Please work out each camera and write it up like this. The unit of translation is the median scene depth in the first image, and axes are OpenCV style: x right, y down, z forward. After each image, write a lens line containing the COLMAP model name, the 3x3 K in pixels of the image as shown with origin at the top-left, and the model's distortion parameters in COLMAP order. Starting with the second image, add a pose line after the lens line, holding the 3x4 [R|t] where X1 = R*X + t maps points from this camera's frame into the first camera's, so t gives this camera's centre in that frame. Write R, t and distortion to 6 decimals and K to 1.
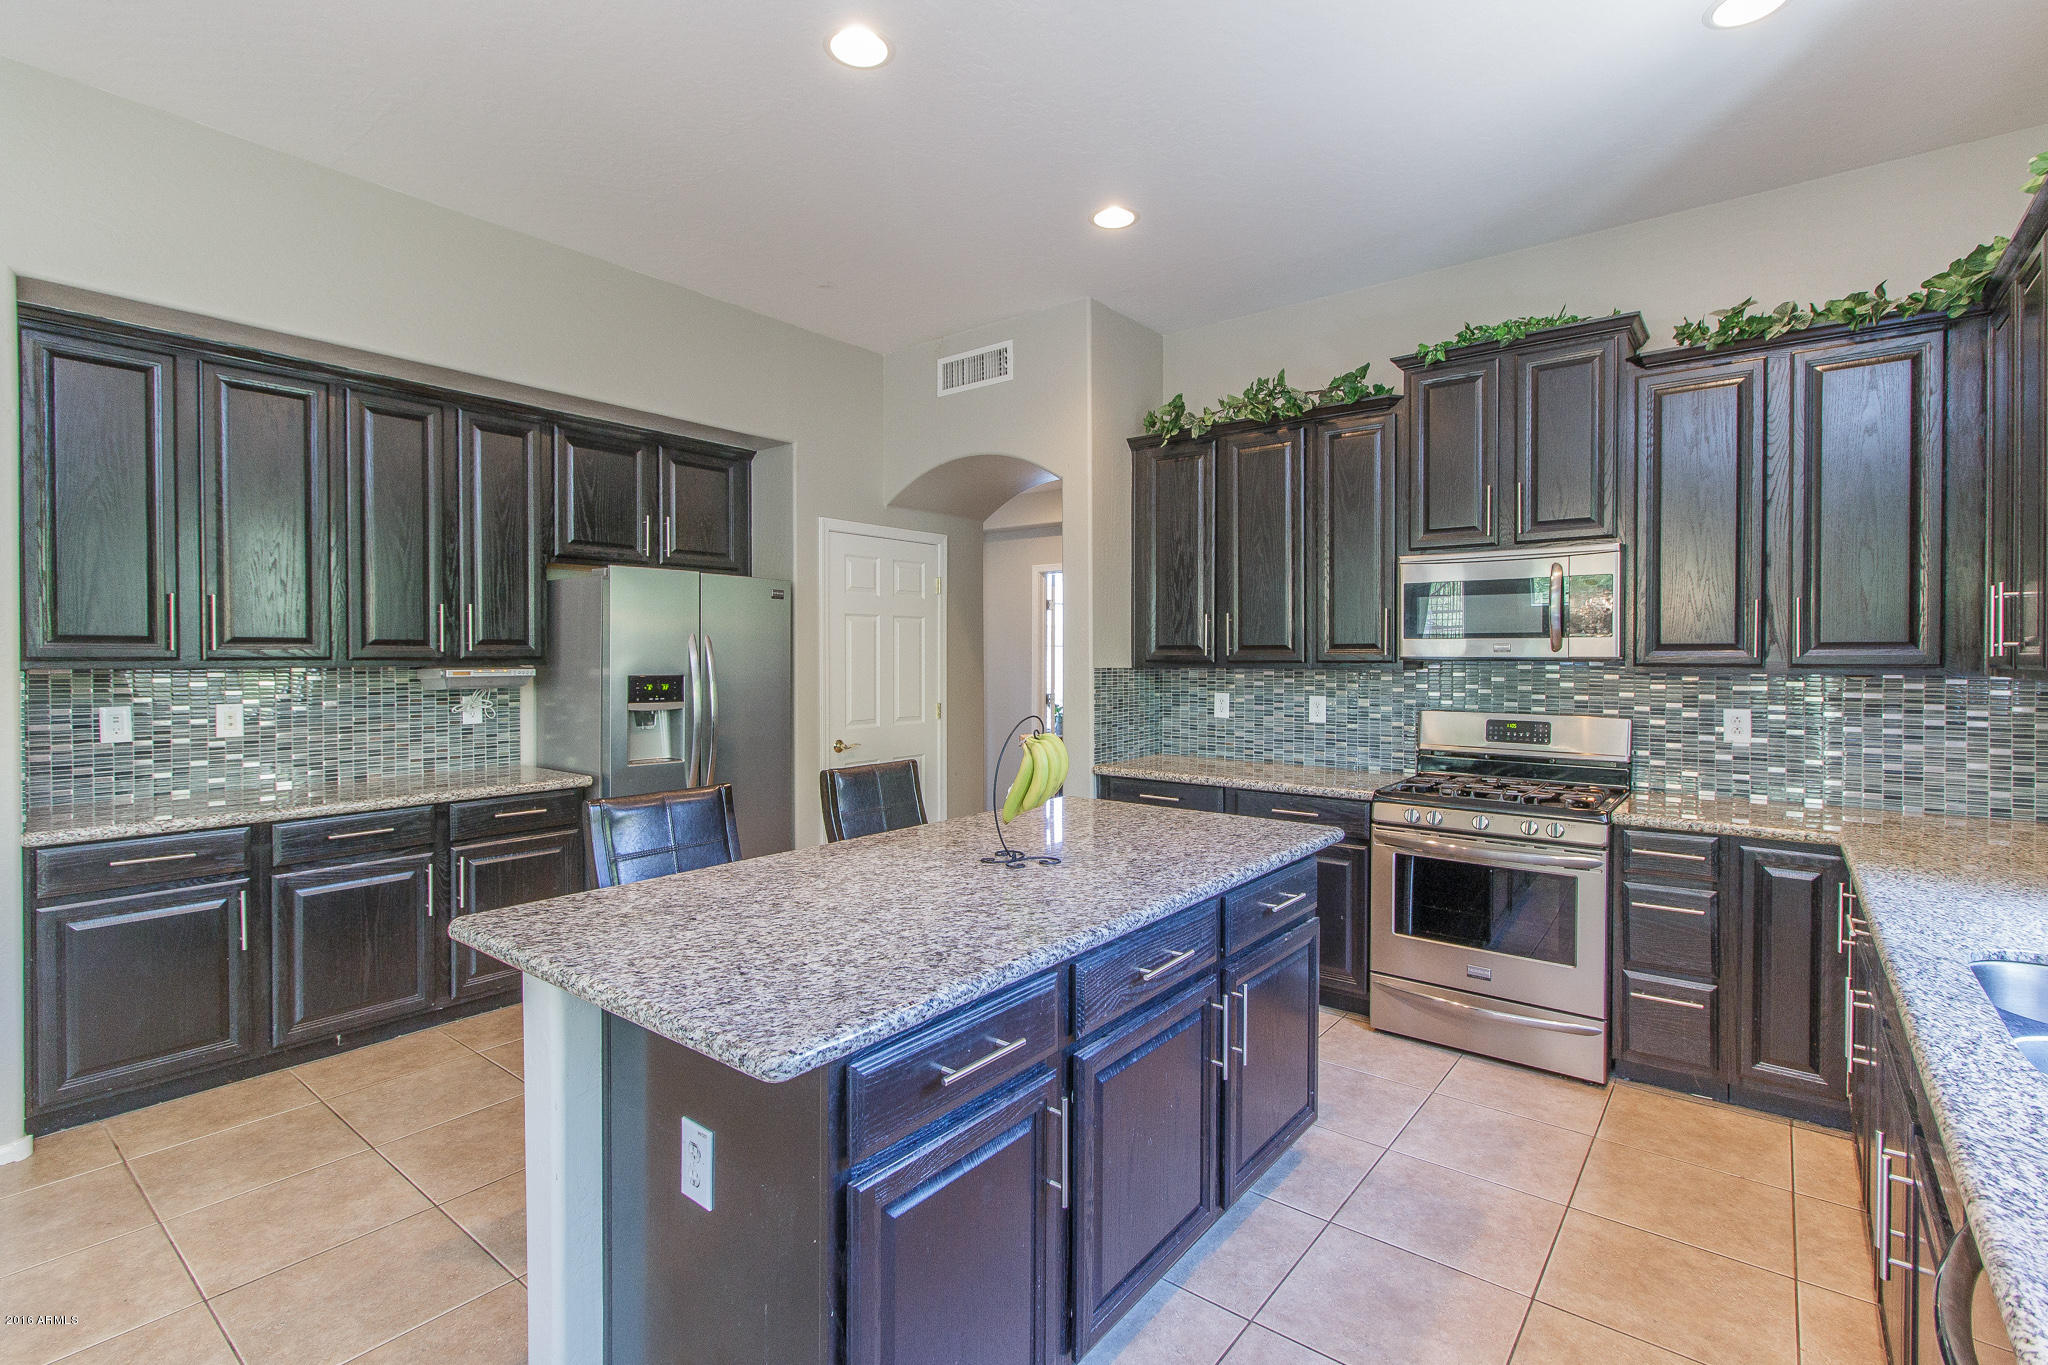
lens RADIAL K [[948.4, 0, 1030.1], [0, 948.4, 666.2], [0, 0, 1]] dist [0.007331, 0.000041]
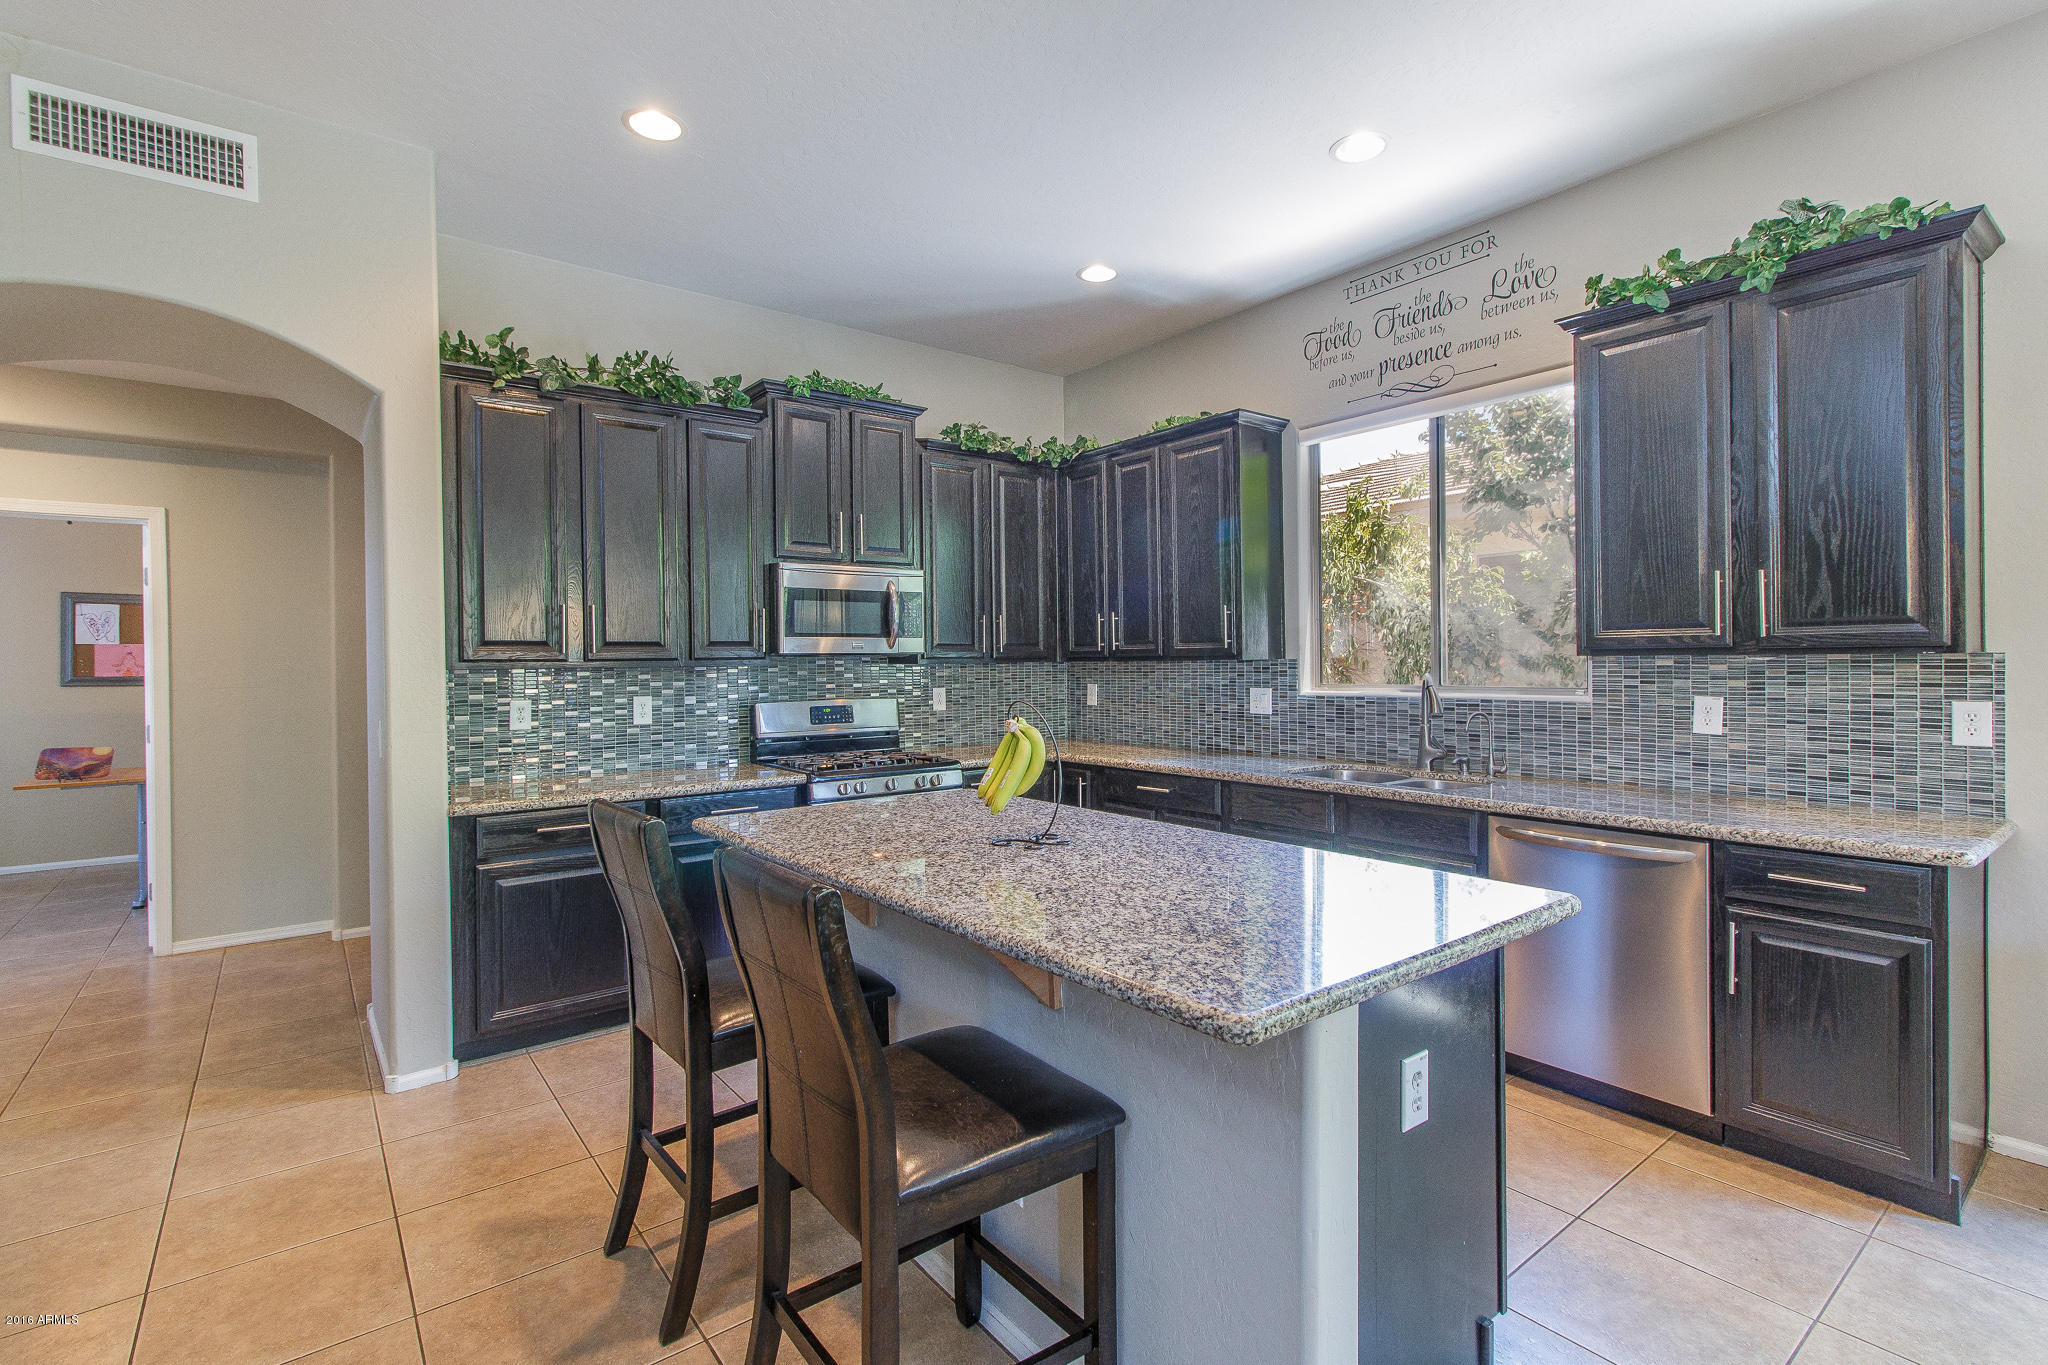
lens RADIAL K [[948.4, 0, 1030.1], [0, 948.4, 666.2], [0, 0, 1]] dist [0.007331, 0.000041]
pose [[0.240988, -0.012820, 0.970443, -0.609234], [0.020168, 0.999763, 0.008199, 0.001532], [-0.970318, 0.017596, 0.241190, 0.457730]]
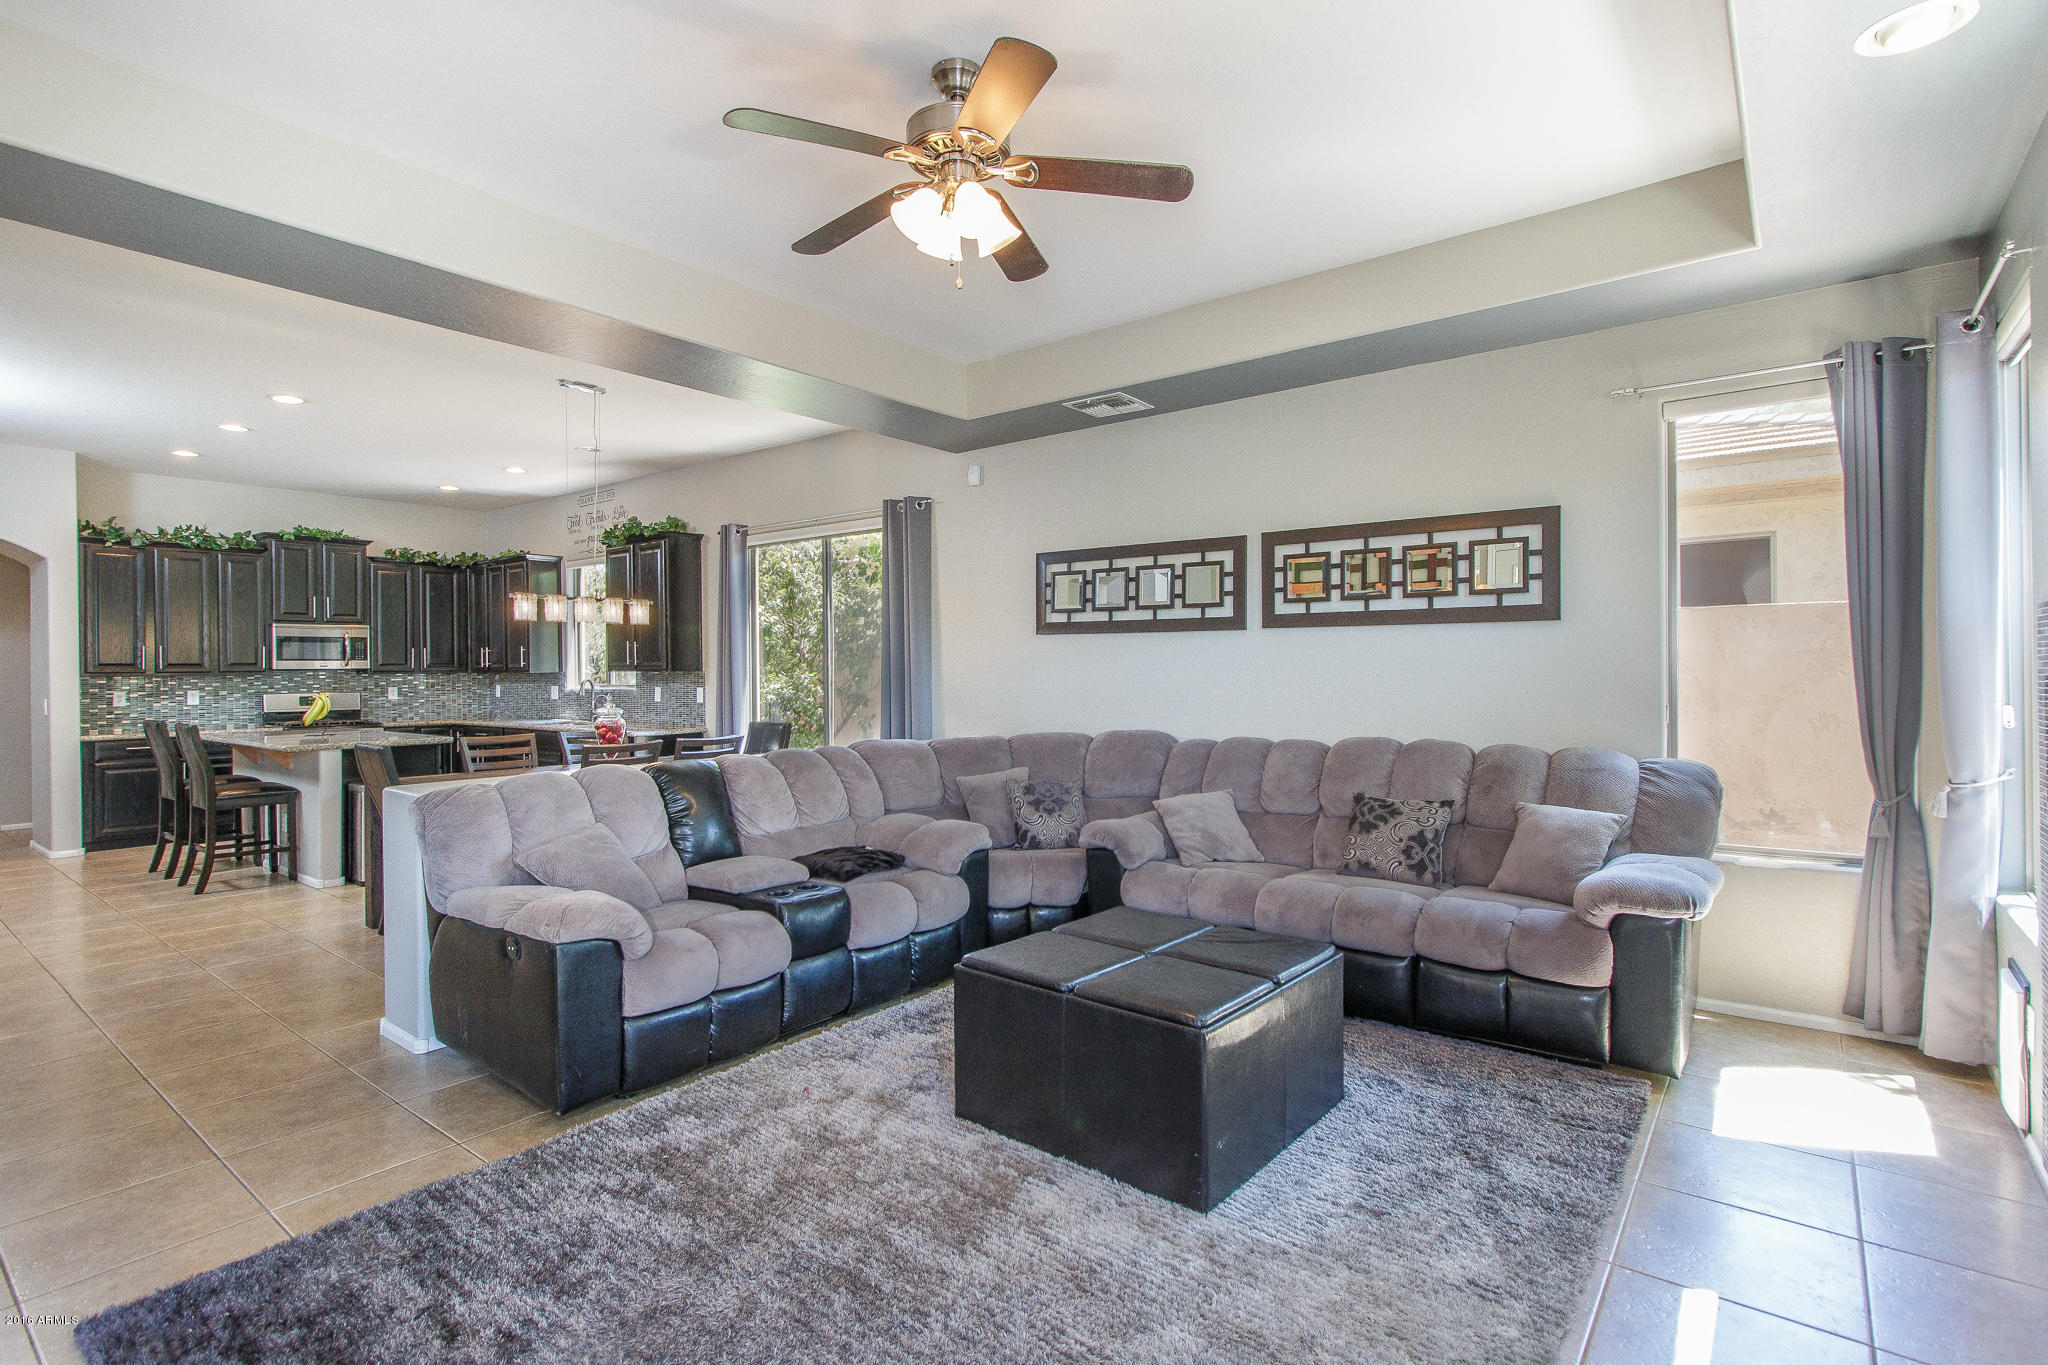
lens RADIAL K [[970.5, 0, 1028.6], [0, 970.5, 669.9], [0, 0, 1]] dist [-0.000696, -0.006170]
pose [[-0.000324, -0.007818, 0.999969, -1.867030], [0.017178, 0.999822, 0.007822, 0.004344], [-0.999852, 0.017180, -0.000190, -0.756650]]
